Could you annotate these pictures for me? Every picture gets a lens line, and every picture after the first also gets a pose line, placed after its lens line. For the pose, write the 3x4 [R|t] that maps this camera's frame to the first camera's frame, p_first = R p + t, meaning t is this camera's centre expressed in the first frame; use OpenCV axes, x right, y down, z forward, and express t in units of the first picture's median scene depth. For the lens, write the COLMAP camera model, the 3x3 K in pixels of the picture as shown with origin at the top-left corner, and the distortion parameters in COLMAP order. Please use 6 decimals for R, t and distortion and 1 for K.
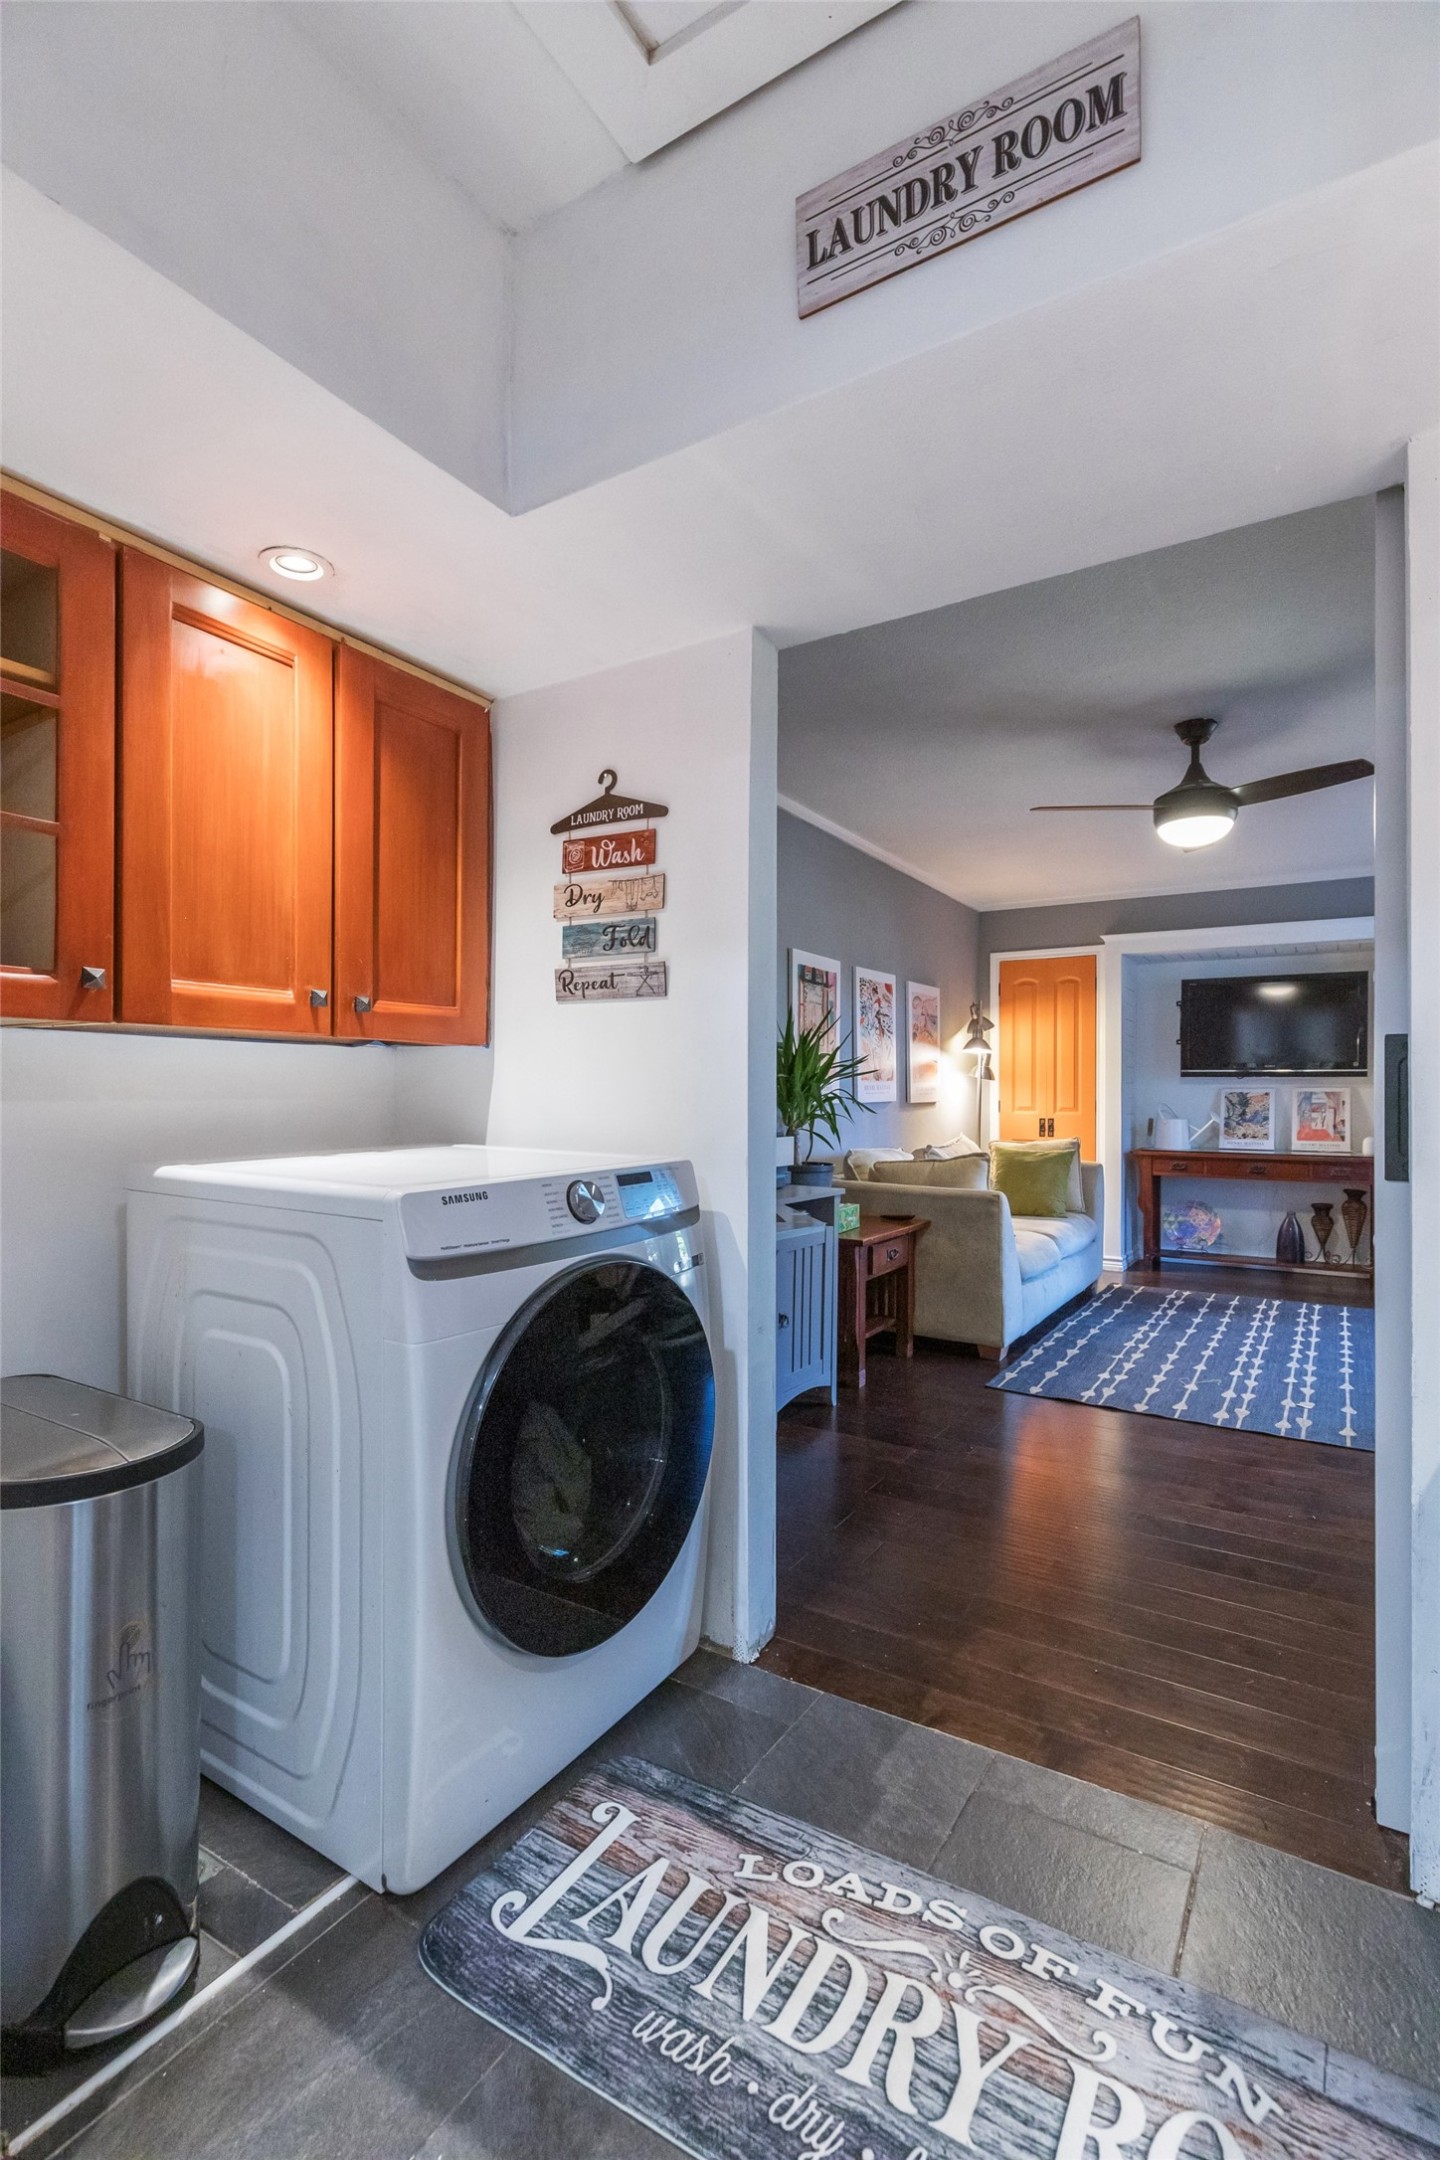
lens RADIAL K [[961.9, 0, 691.6], [0, 961.9, 1080.8], [0, 0, 1]] dist [0.012206, -0.001992]
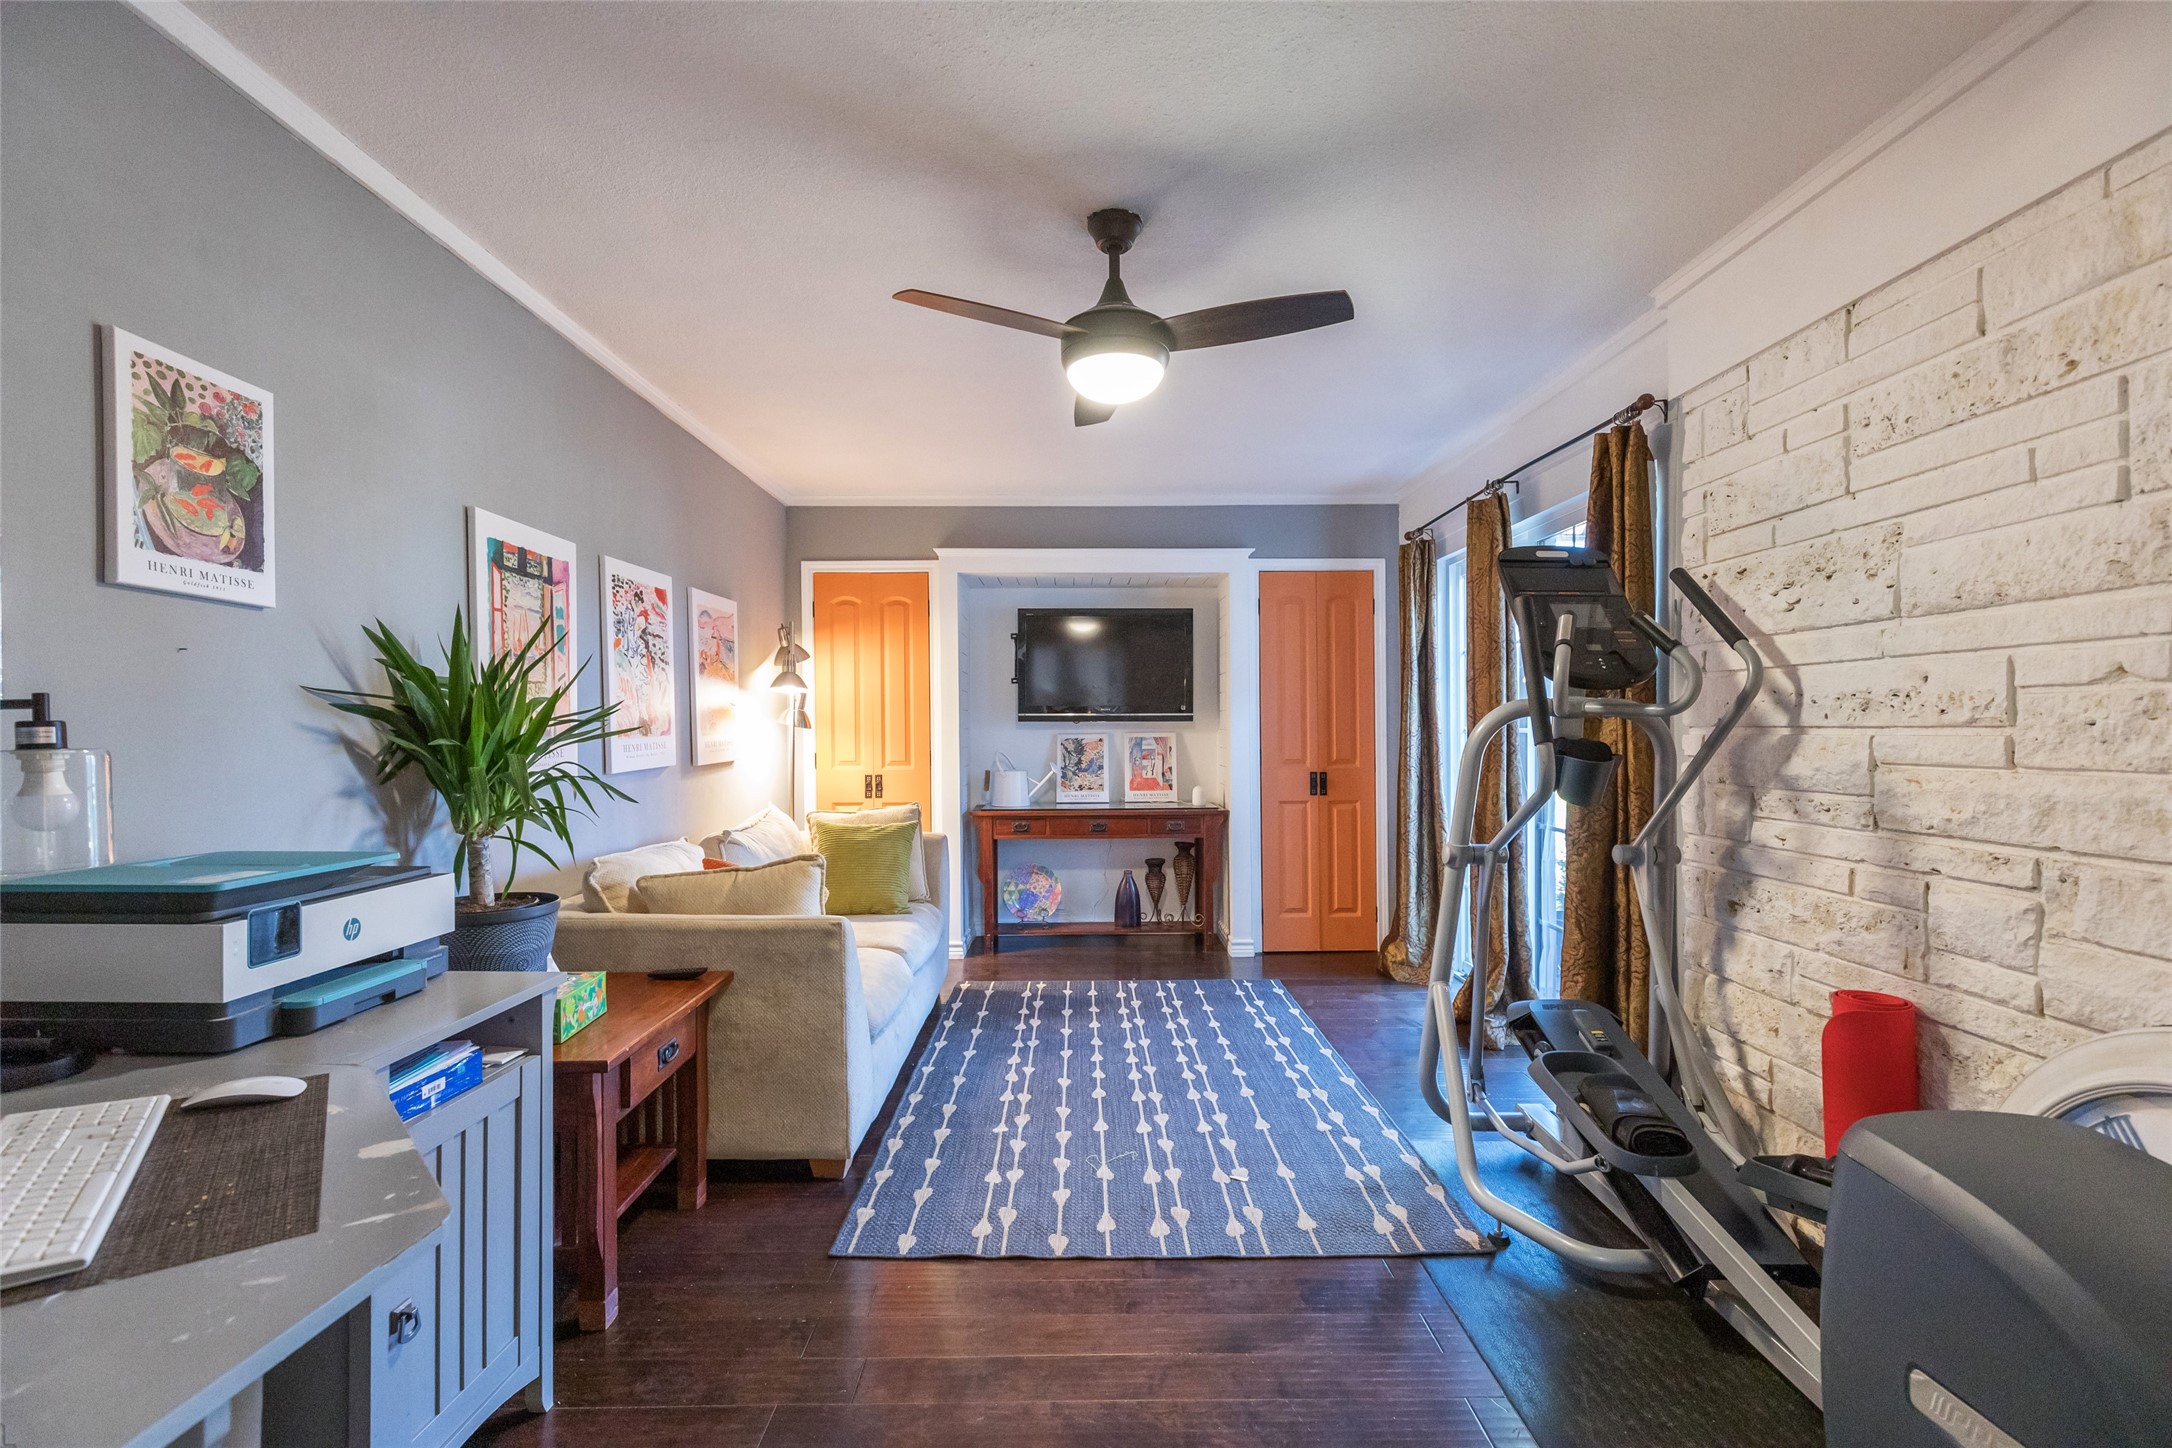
lens RADIAL K [[967.2, 0, 1067.7], [0, 967.2, 732.7], [0, 0, 1]] dist [0.012206, -0.001992]
pose [[0.827585, -0.018280, 0.561043, 0.151219], [0.006546, 0.999716, 0.022917, -0.038788], [-0.561302, -0.015293, 0.827469, 0.693789]]
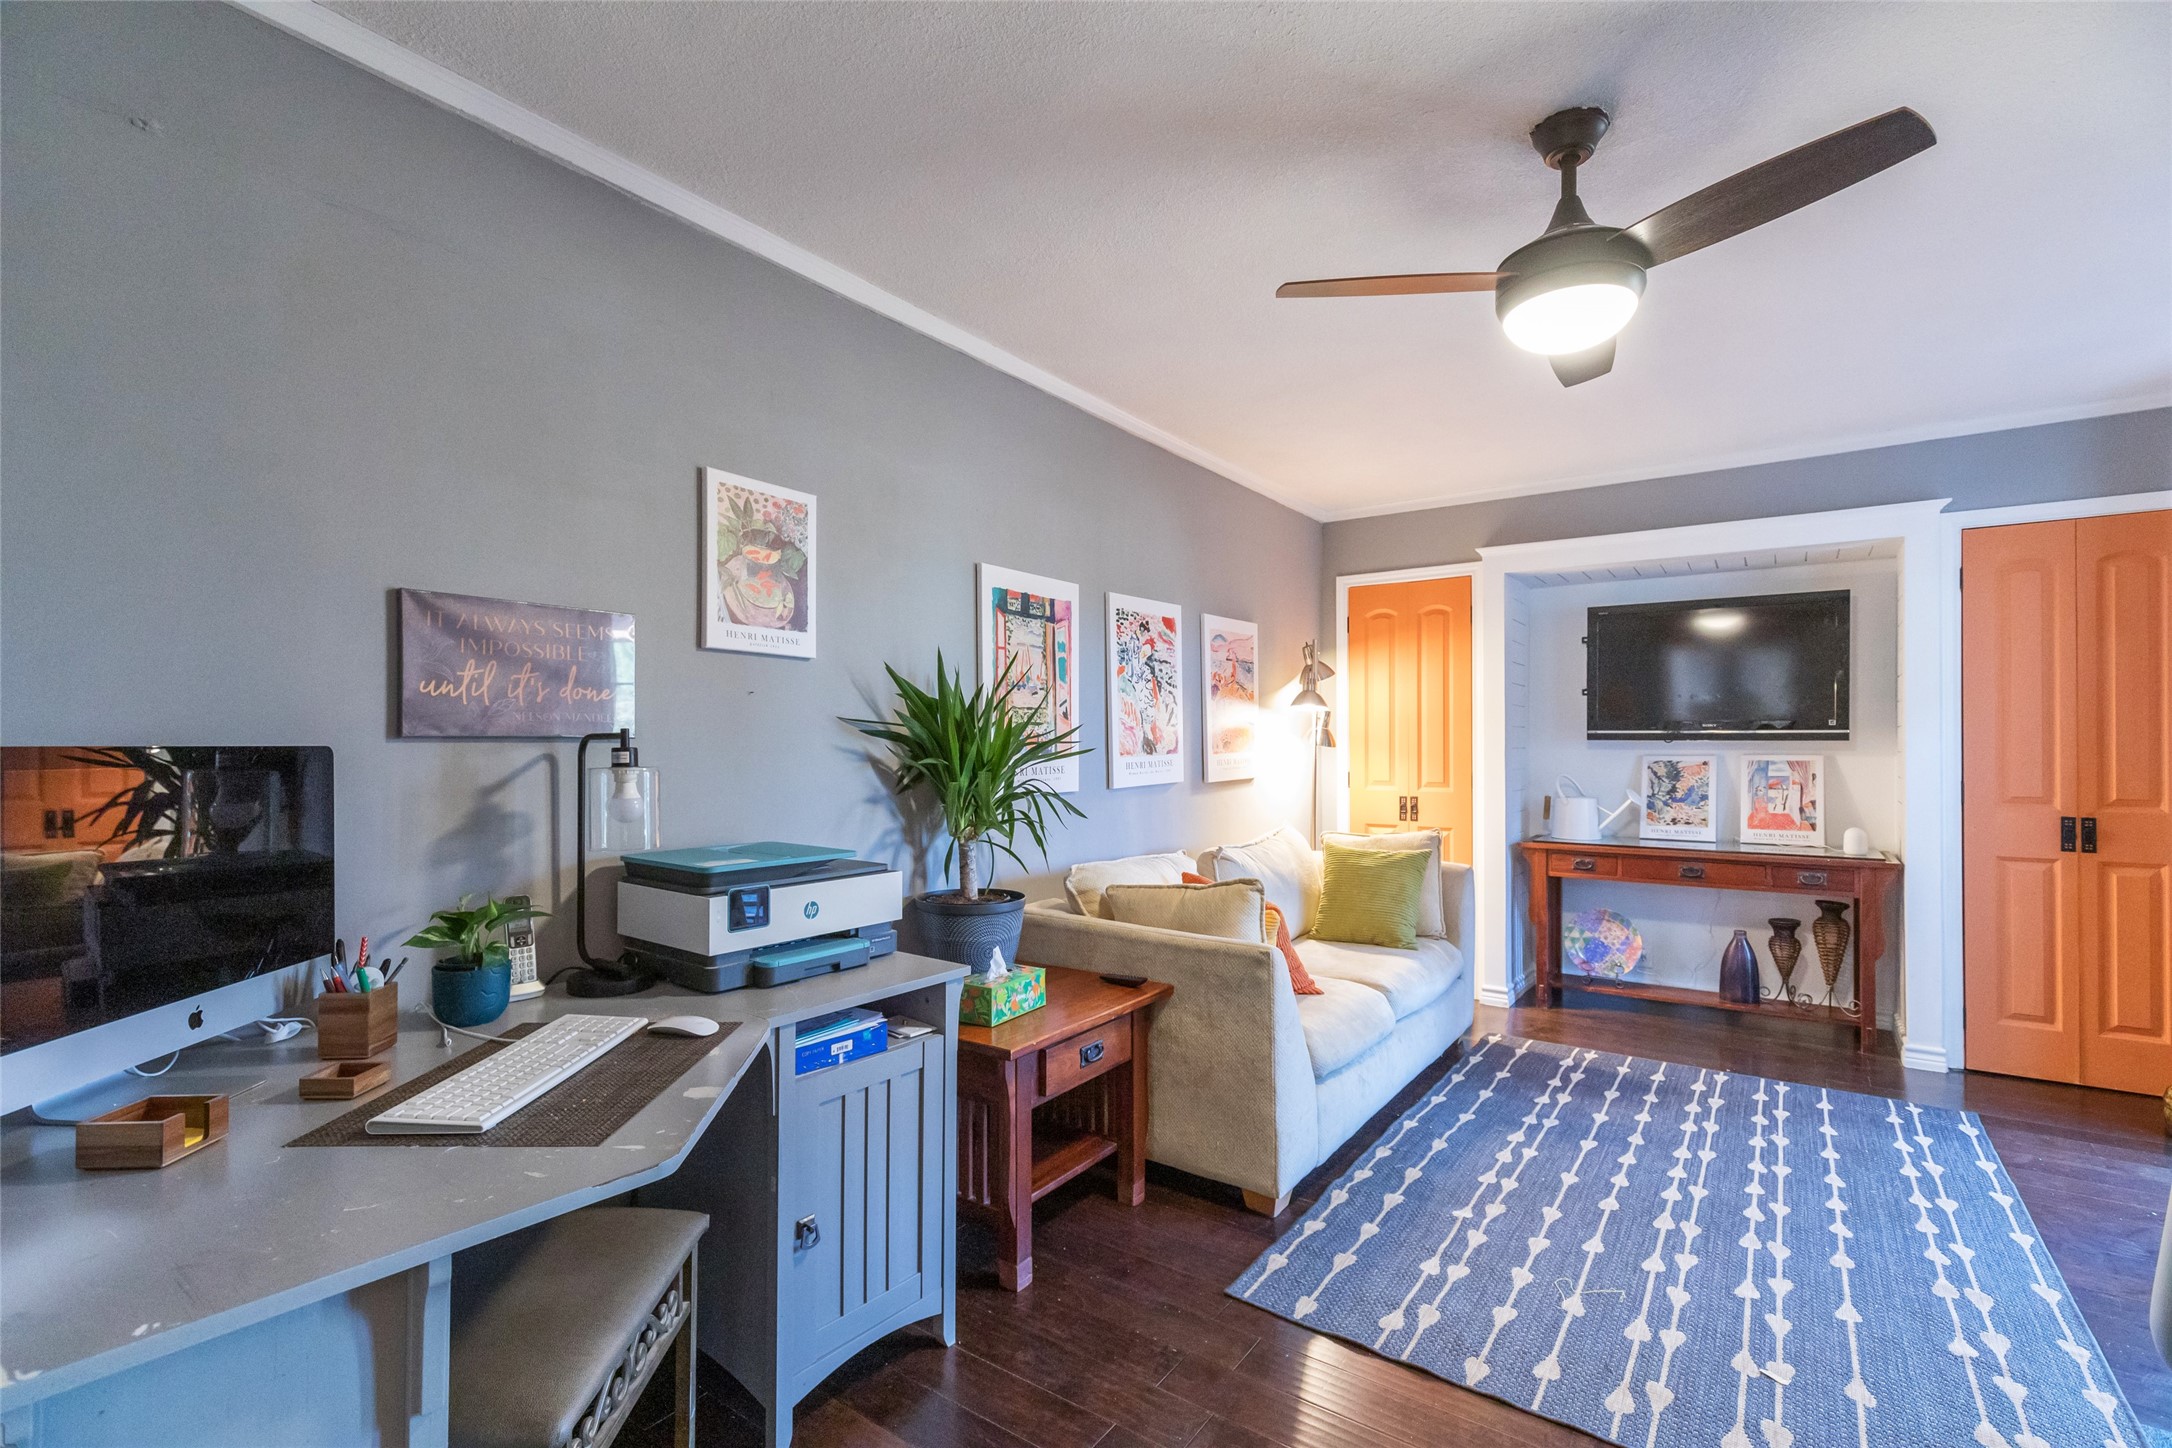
lens RADIAL K [[967.2, 0, 1105.5], [0, 967.2, 741.1], [0, 0, 1]] dist [0.012206, -0.001992]
pose [[0.999785, -0.011441, -0.017280, 0.407296], [0.011664, 0.999849, 0.012869, -0.047930], [0.017130, -0.013068, 0.999768, 0.679920]]
